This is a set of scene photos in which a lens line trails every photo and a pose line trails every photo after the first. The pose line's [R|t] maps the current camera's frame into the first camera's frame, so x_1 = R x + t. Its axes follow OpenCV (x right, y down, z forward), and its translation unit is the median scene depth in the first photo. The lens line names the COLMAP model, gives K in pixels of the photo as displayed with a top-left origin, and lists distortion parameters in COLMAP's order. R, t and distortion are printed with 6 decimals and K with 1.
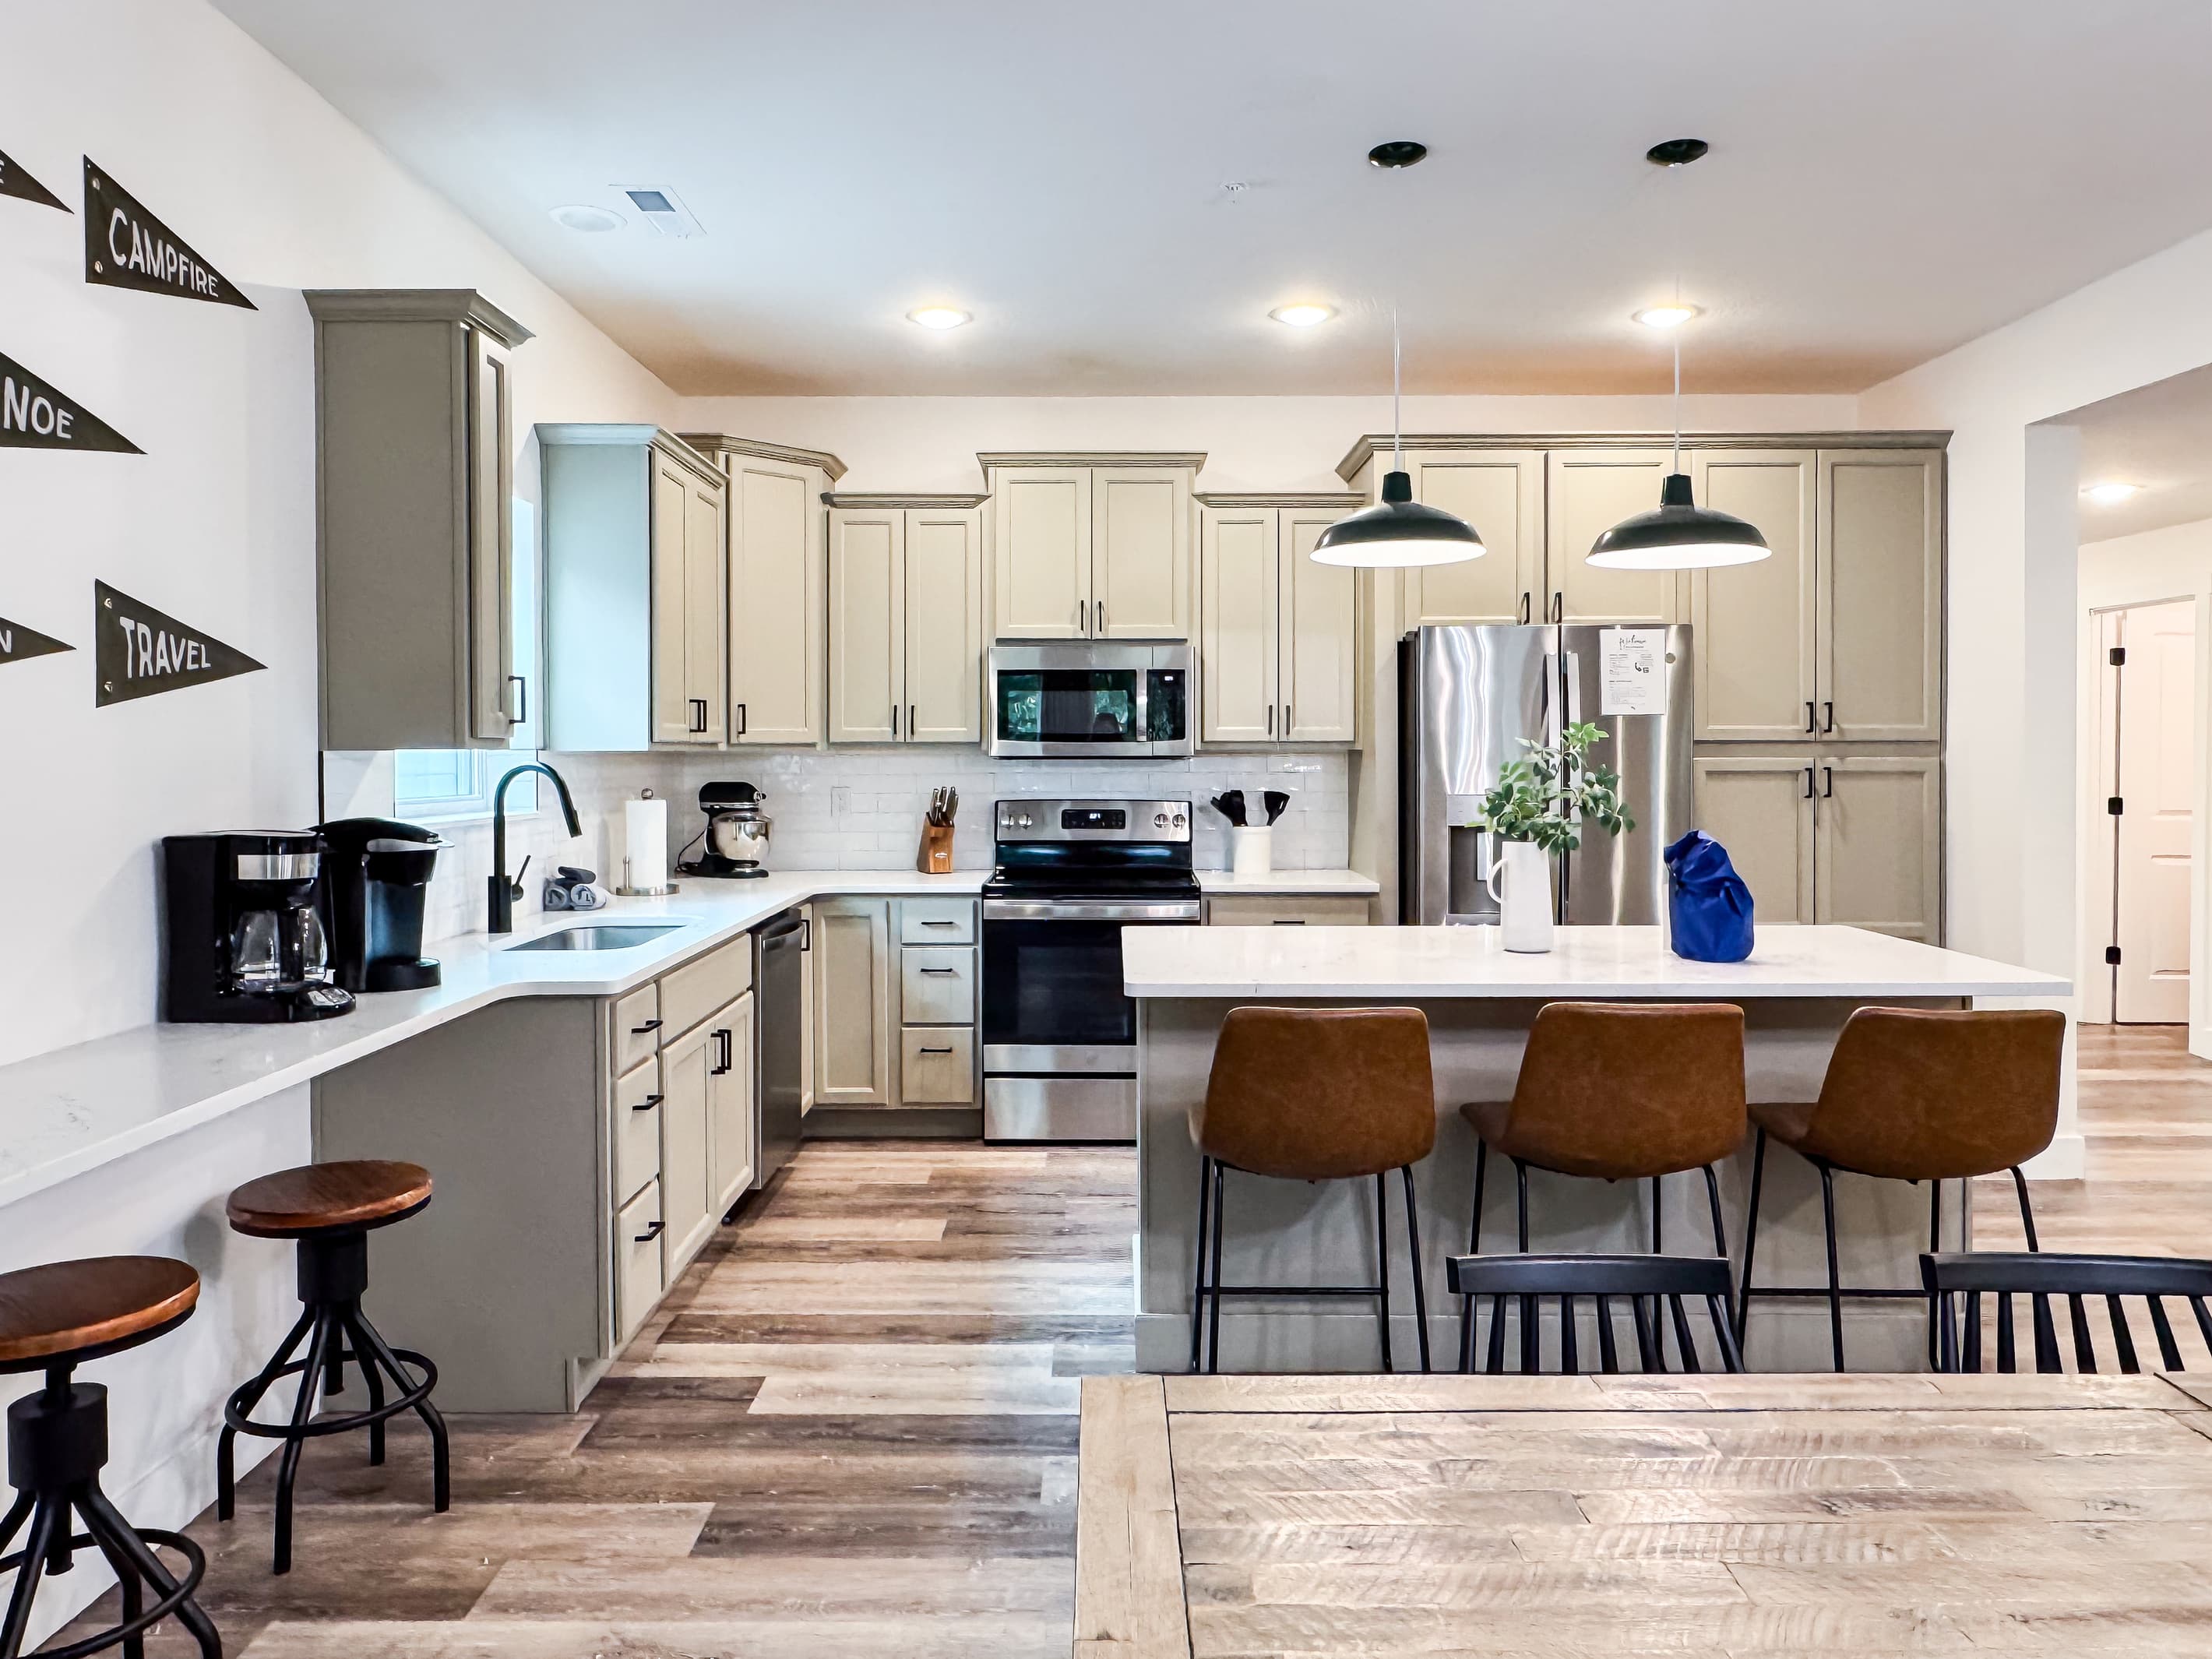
lens RADIAL K [[1461.0, 0, 1106.0], [0, 1461.0, 829.5], [0, 0, 1]] dist [0.005817, 0.004854]
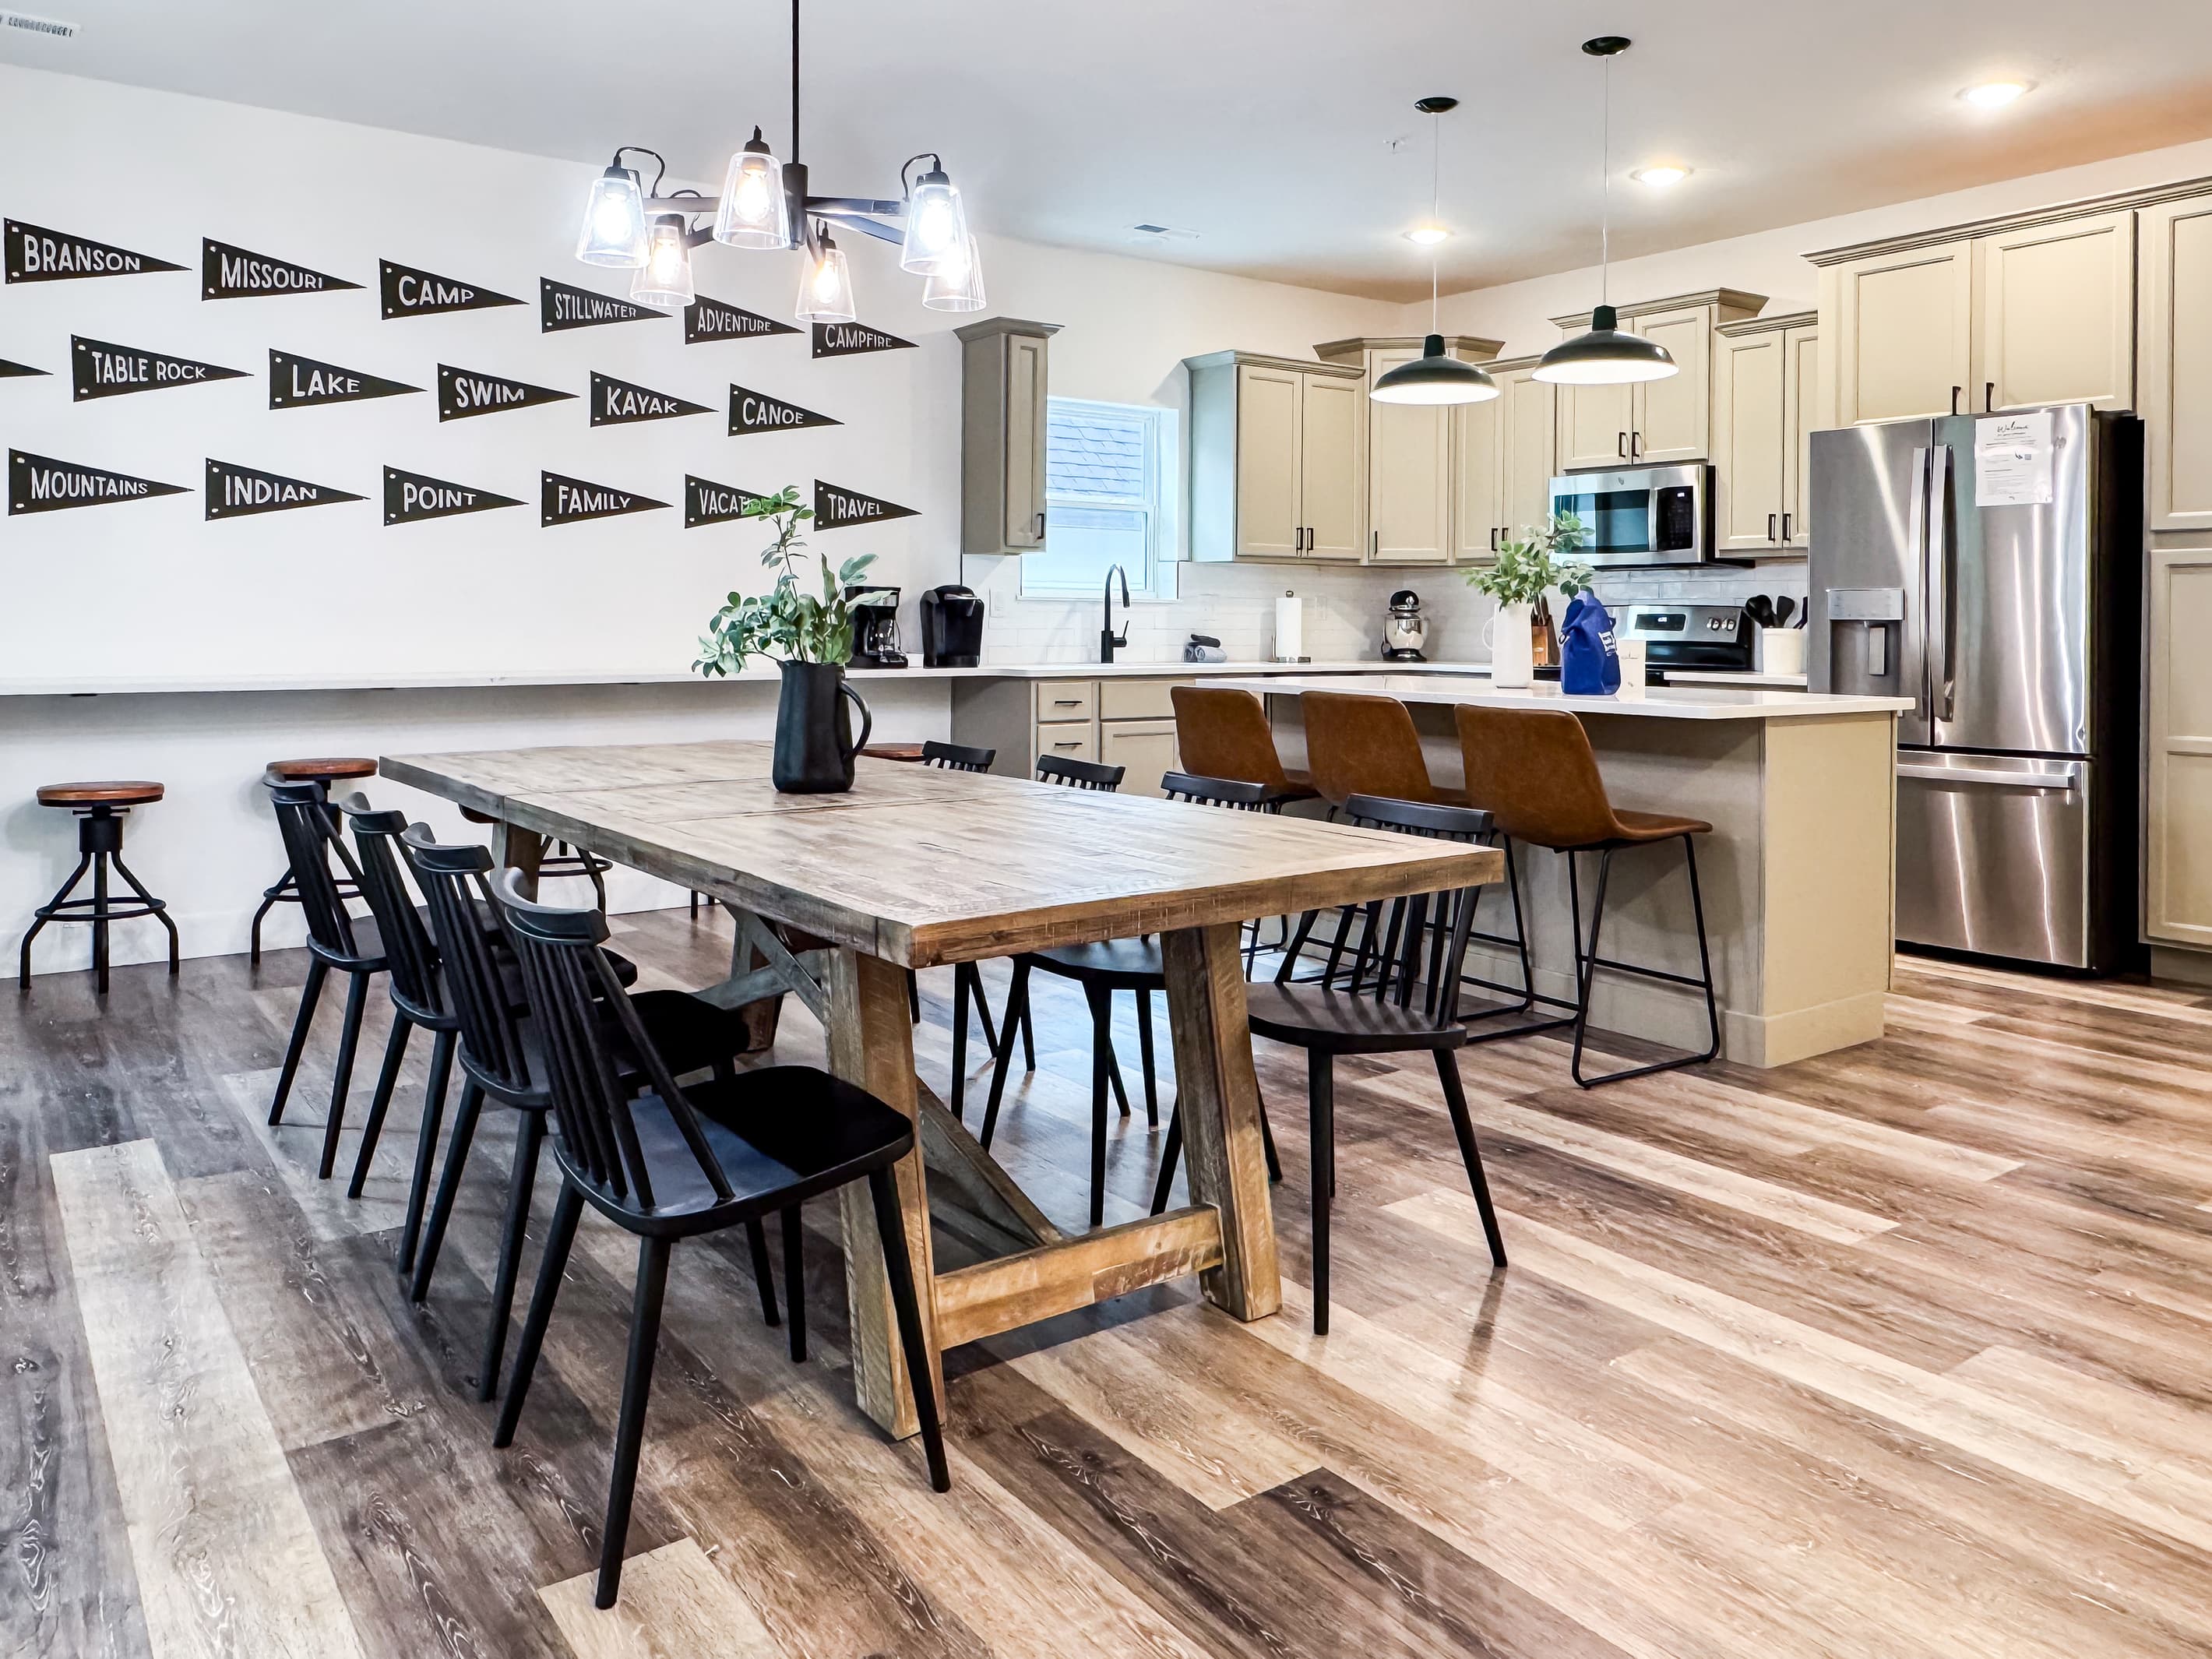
lens RADIAL K [[1461.0, 0, 1106.0], [0, 1461.0, 829.5], [0, 0, 1]] dist [0.005817, 0.004854]
pose [[0.608720, 0.121089, -0.784090, 0.951153], [-0.049798, 0.992167, 0.114563, 0.065130], [0.791821, -0.030690, 0.609982, -0.085330]]
